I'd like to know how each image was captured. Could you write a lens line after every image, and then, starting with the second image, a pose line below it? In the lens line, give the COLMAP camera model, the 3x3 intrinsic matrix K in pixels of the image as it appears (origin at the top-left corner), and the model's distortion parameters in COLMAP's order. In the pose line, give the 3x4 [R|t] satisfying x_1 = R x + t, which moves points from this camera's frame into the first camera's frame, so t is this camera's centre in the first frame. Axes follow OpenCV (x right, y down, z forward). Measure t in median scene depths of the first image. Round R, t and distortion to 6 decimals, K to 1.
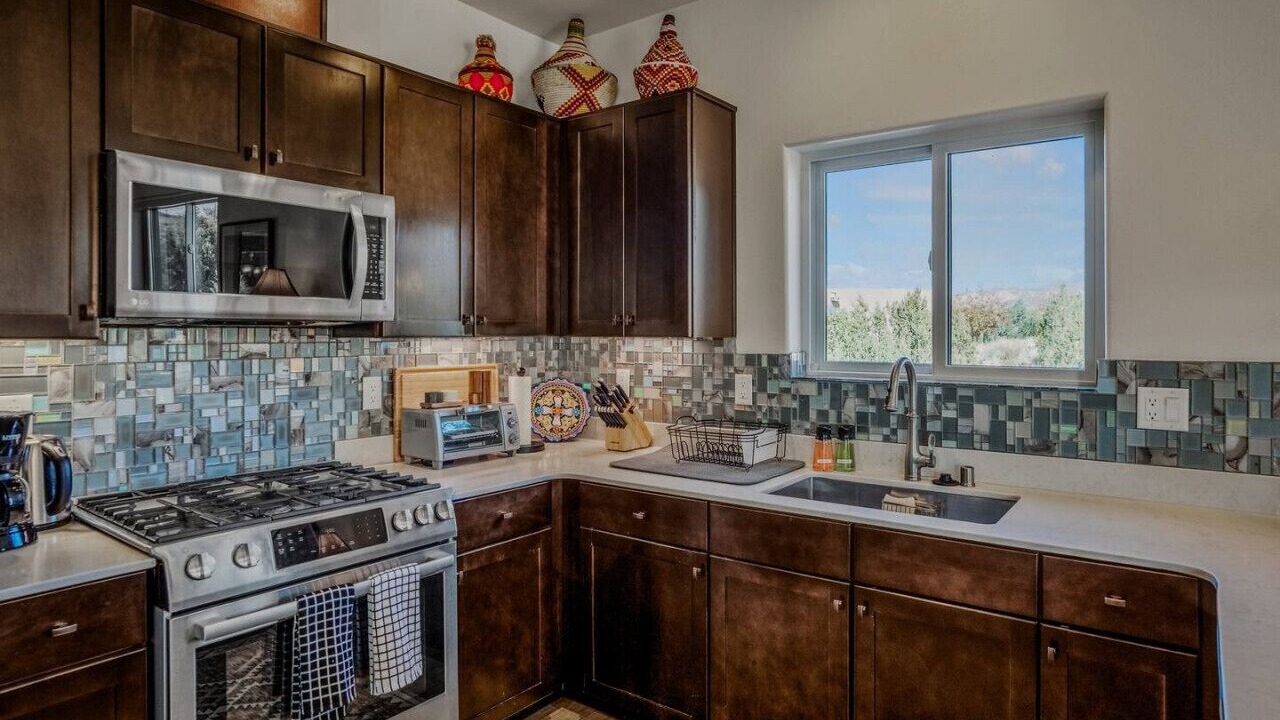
lens RADIAL K [[727.3, 0, 653.7], [0, 727.3, 335.0], [0, 0, 1]] dist [-0.028957, 0.001342]
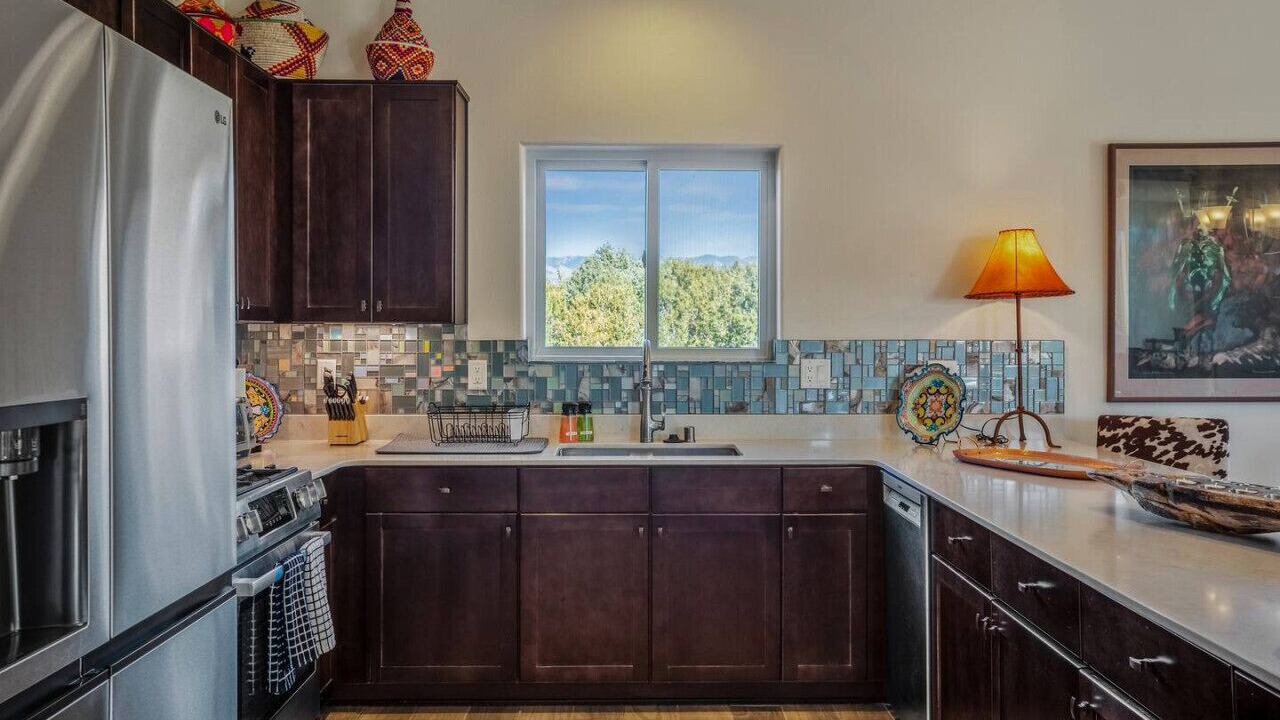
lens RADIAL K [[1080.7, 0, 641.1], [0, 1080.7, 337.5], [0, 0, 1]] dist [0.005640, 0.003521]
pose [[0.796159, -0.003179, 0.605079, -0.662549], [-0.000478, 0.999983, 0.005883, 0.014150], [-0.605087, -0.004973, 0.796144, -0.382299]]
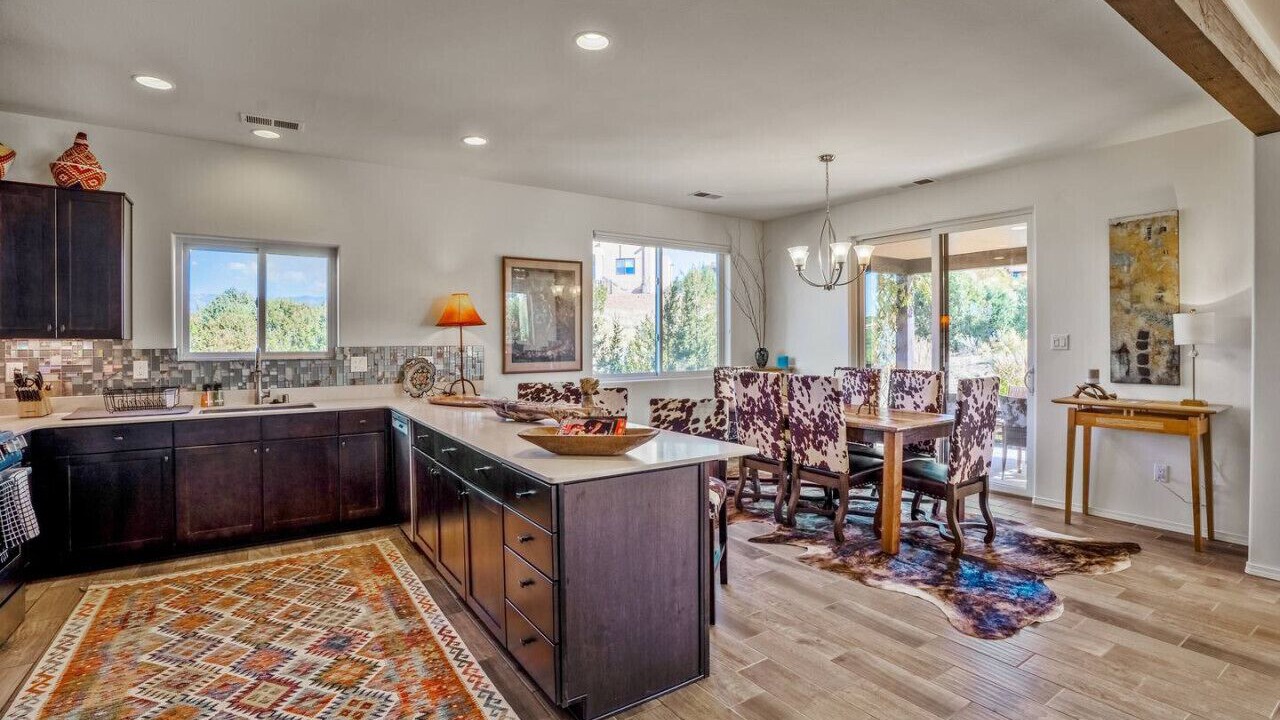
lens RADIAL K [[595.6, 0, 639.5], [0, 595.6, 345.3], [0, 0, 1]] dist [-0.055591, 0.022011]
pose [[0.336702, -0.007831, 0.941579, -0.816526], [0.004528, 0.999967, 0.006698, 0.014778], [-0.941600, 0.002008, 0.336727, -0.602042]]
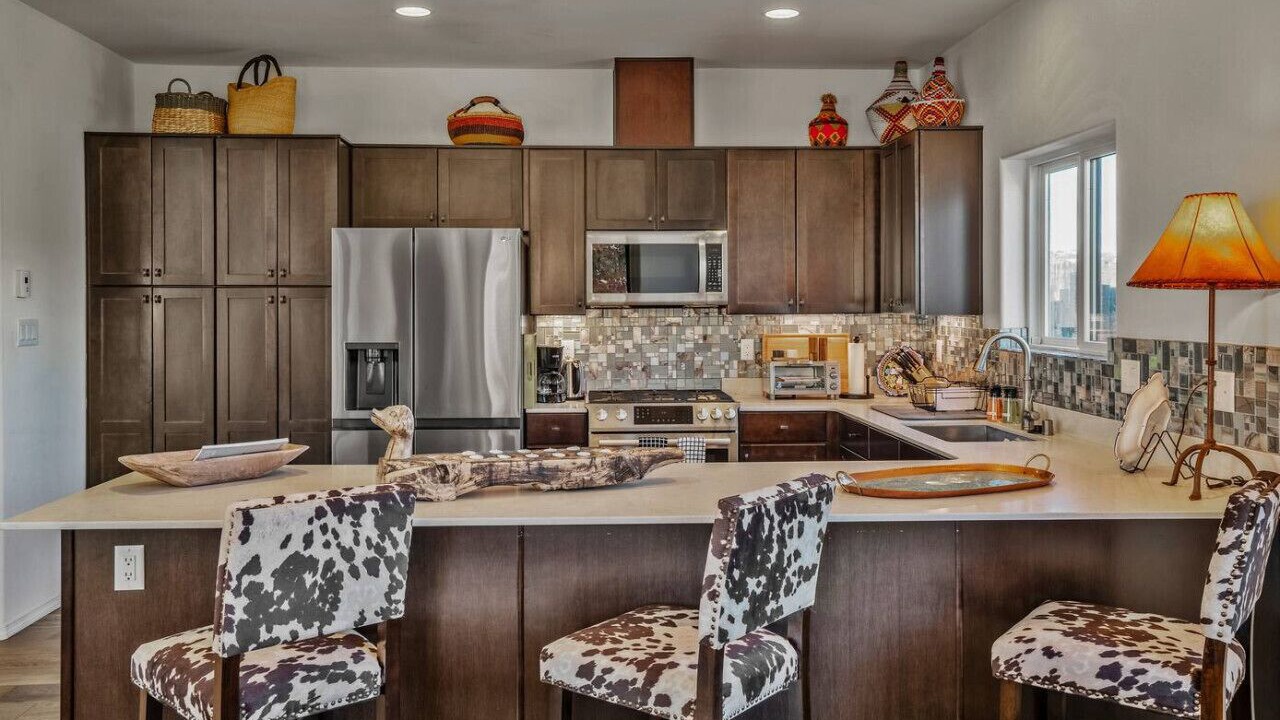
lens RADIAL K [[992.6, 0, 638.4], [0, 992.6, 309.4], [0, 0, 1]] dist [-0.062271, -0.000257]
pose [[0.640055, 0.001412, -0.768328, 1.107559], [0.002783, 0.999987, 0.004156, -0.015767], [0.768324, -0.004798, 0.640043, -0.547923]]
